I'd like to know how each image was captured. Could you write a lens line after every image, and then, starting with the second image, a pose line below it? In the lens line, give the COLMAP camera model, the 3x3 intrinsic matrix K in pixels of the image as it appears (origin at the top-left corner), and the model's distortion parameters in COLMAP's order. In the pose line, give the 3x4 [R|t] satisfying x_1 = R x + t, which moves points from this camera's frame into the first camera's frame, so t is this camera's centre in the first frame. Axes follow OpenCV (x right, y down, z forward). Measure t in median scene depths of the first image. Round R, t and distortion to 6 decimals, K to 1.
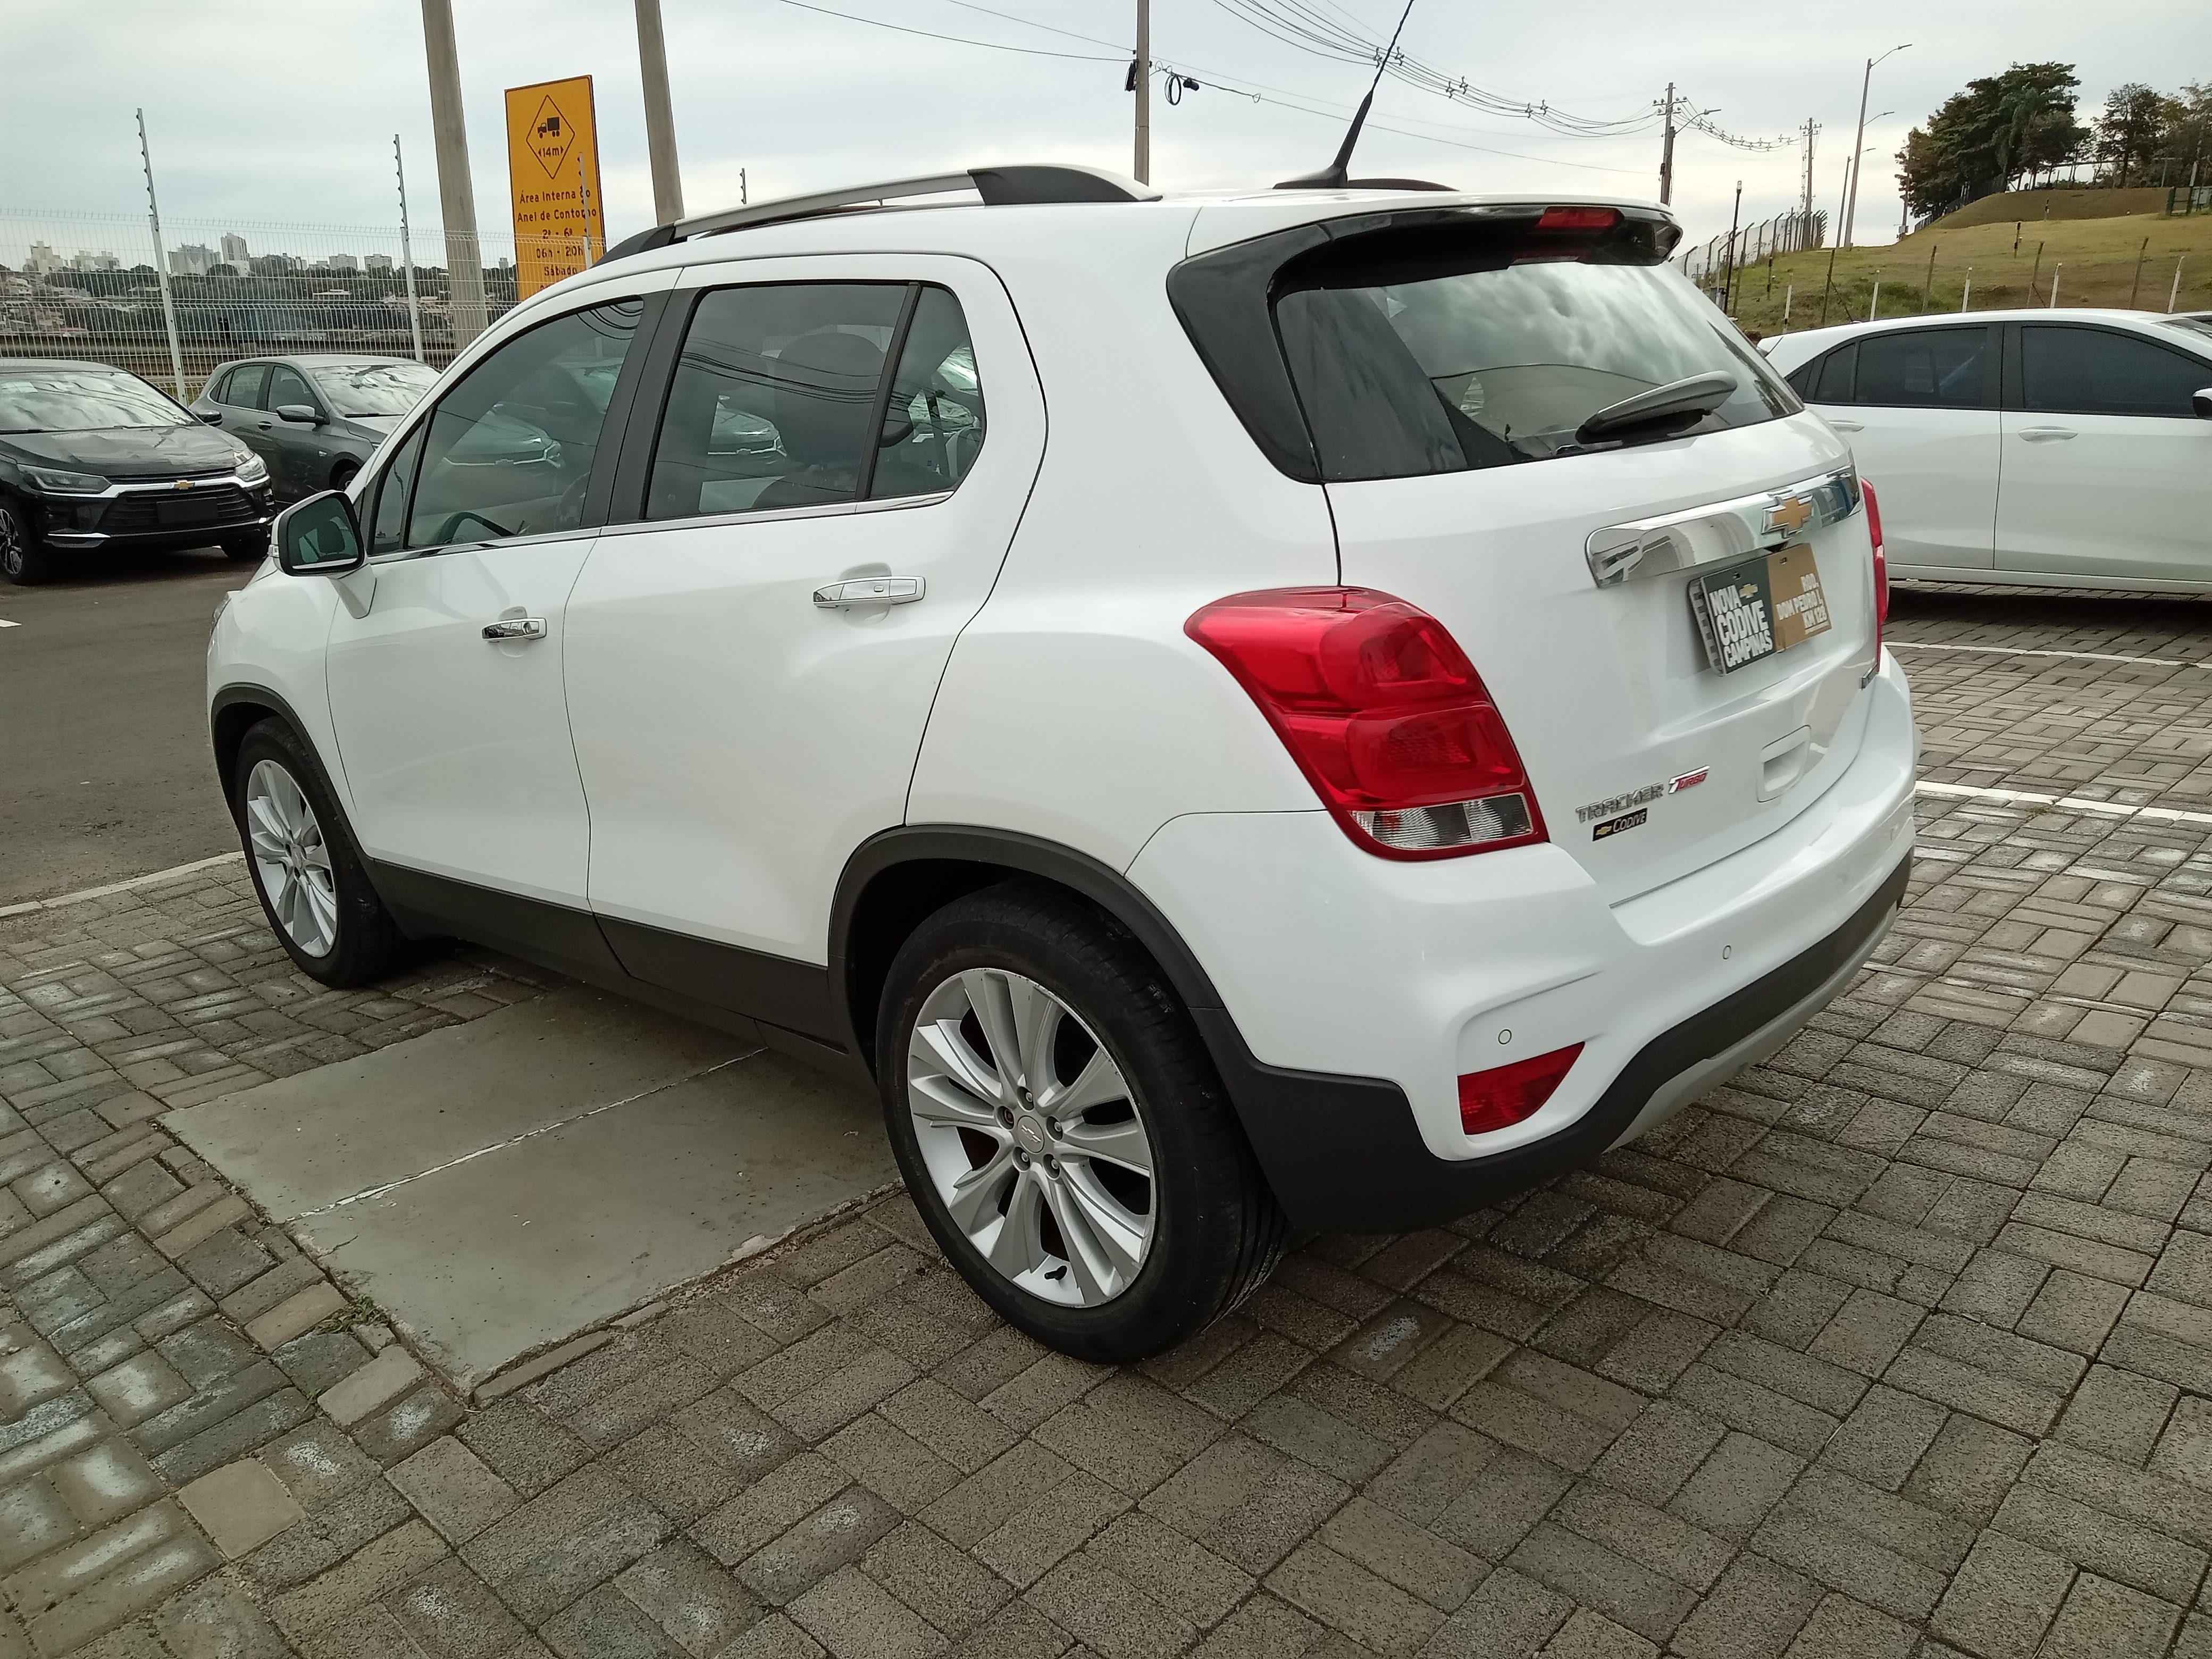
lens RADIAL K [[1650.6, 0, 1106.0], [0, 1650.6, 829.5], [0, 0, 1]] dist [0.006785, 0.000397]
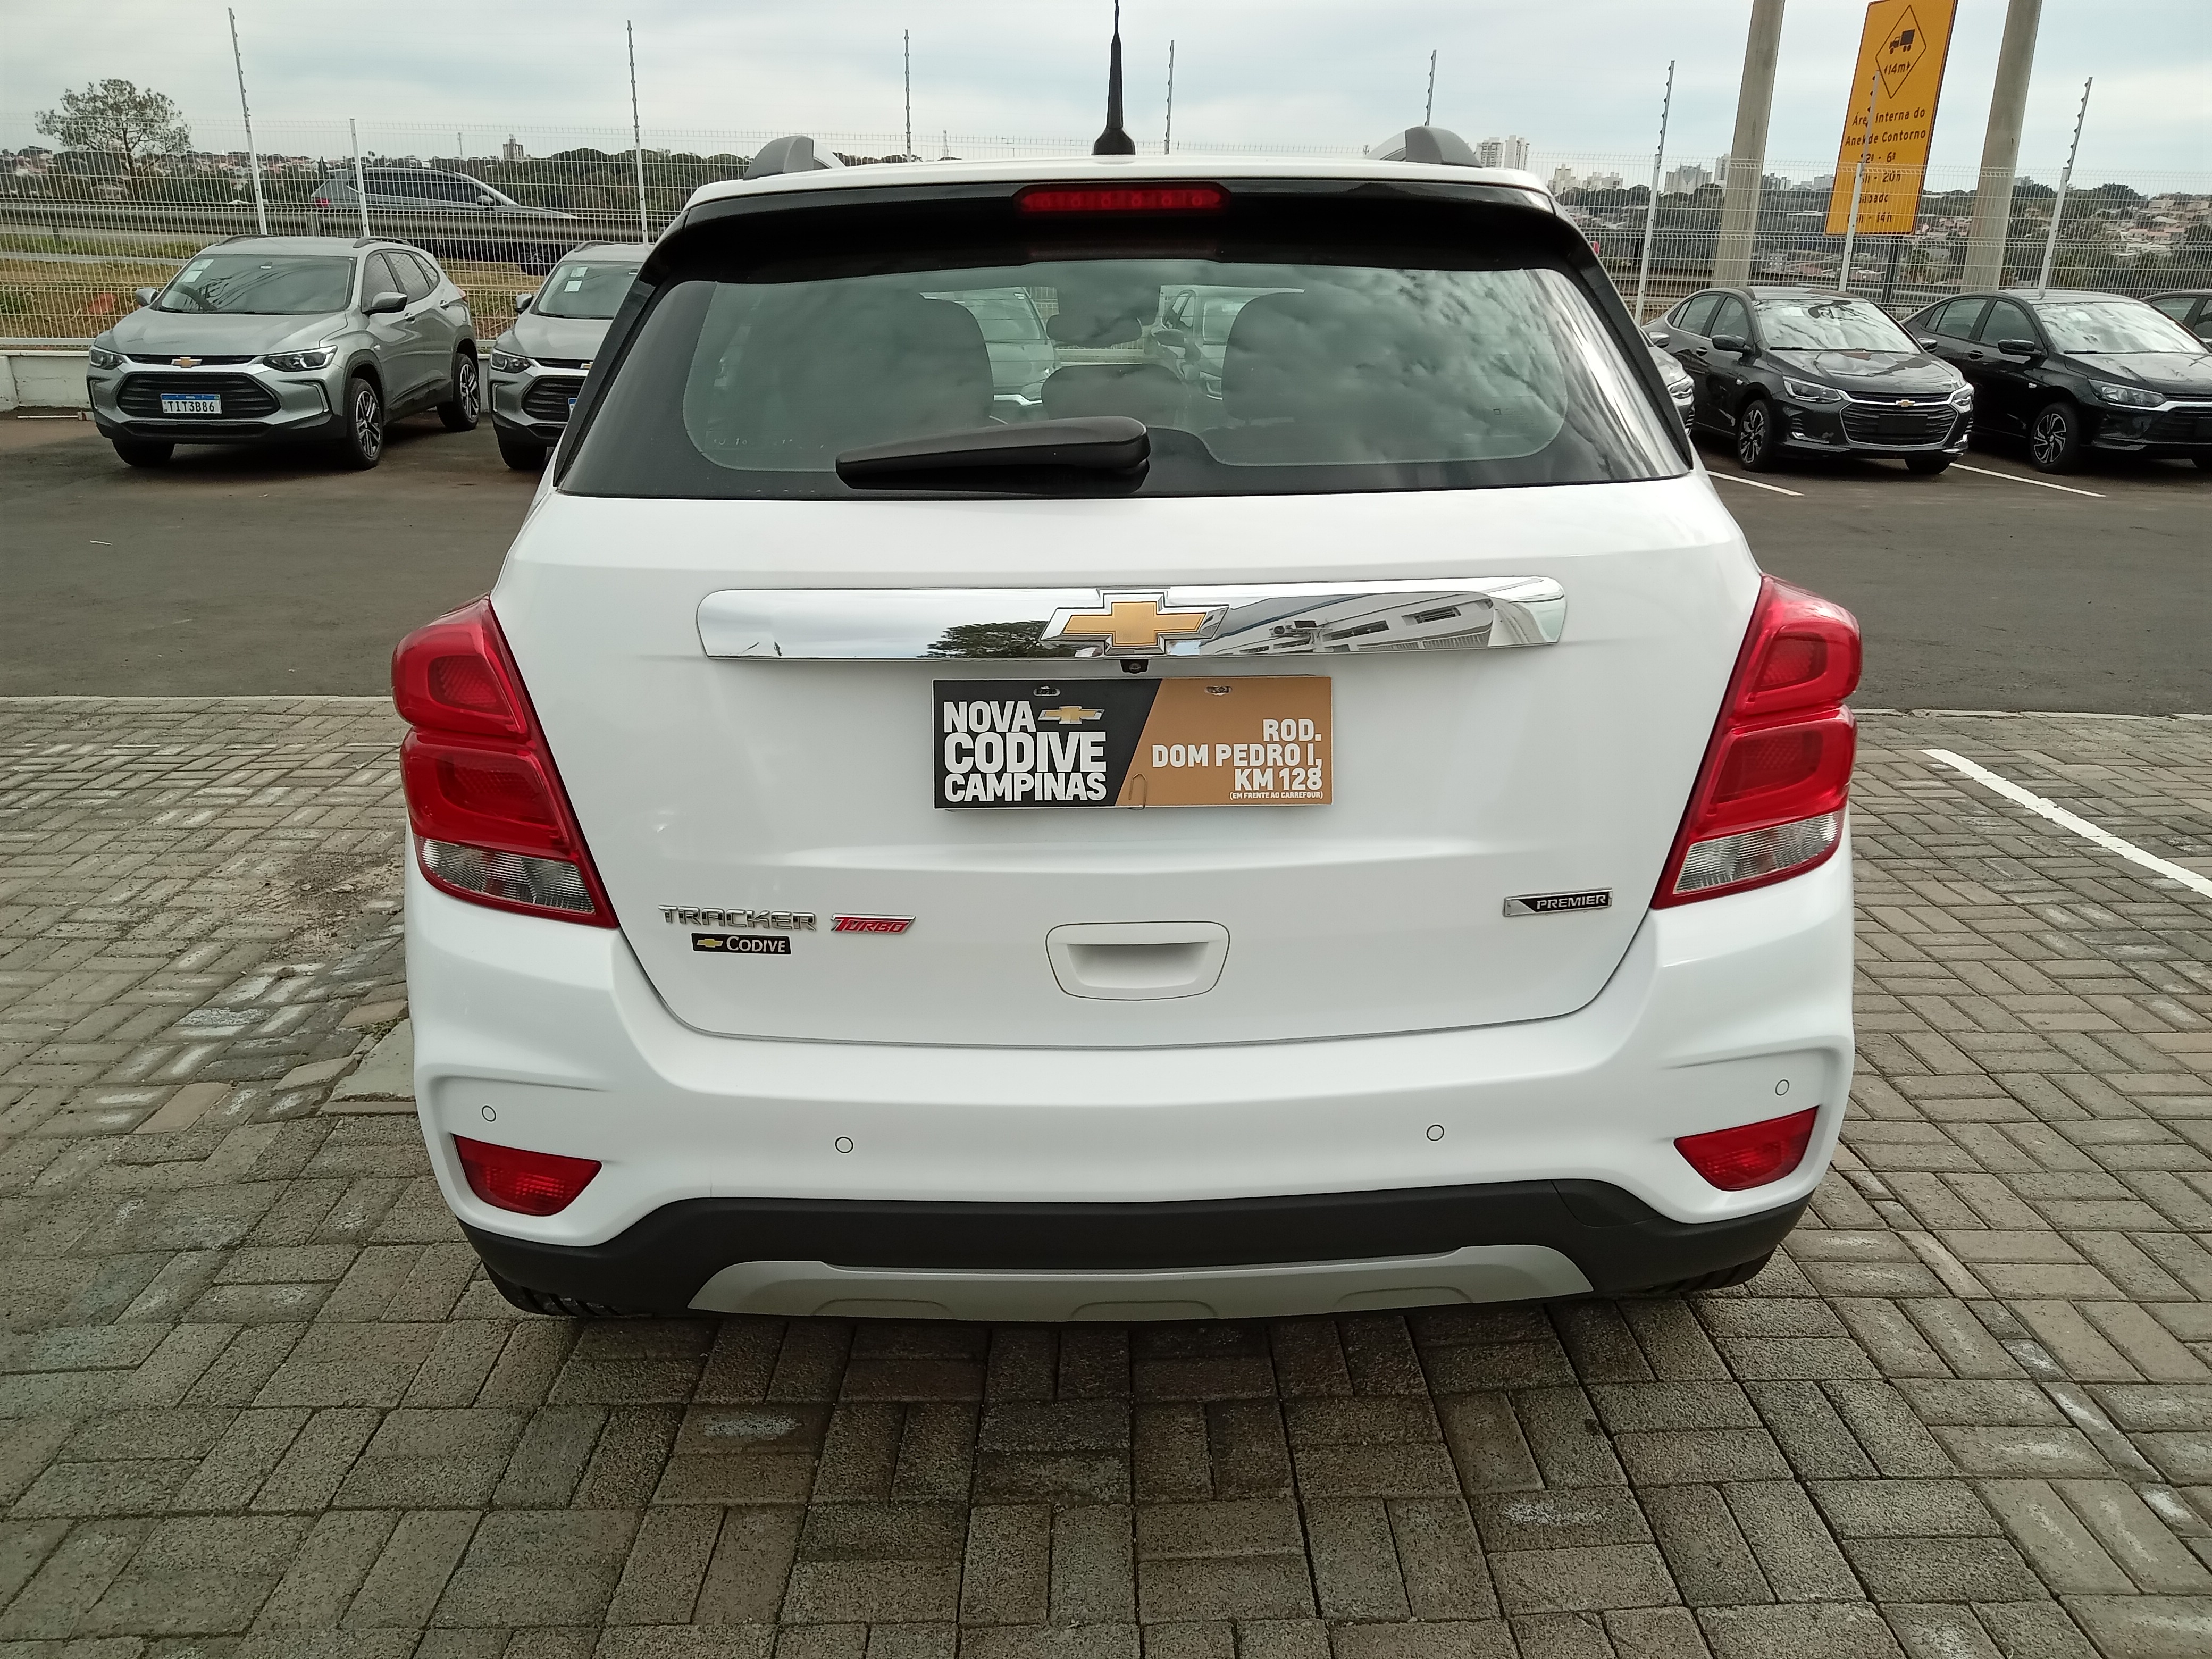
lens RADIAL K [[1650.6, 0, 1106.0], [0, 1650.6, 829.5], [0, 0, 1]] dist [0.006785, 0.000397]
pose [[0.700127, 0.265116, -0.662975, 0.718673], [-0.237145, 0.962144, 0.134315, -0.157529], [0.673487, 0.063184, 0.736494, 0.374851]]
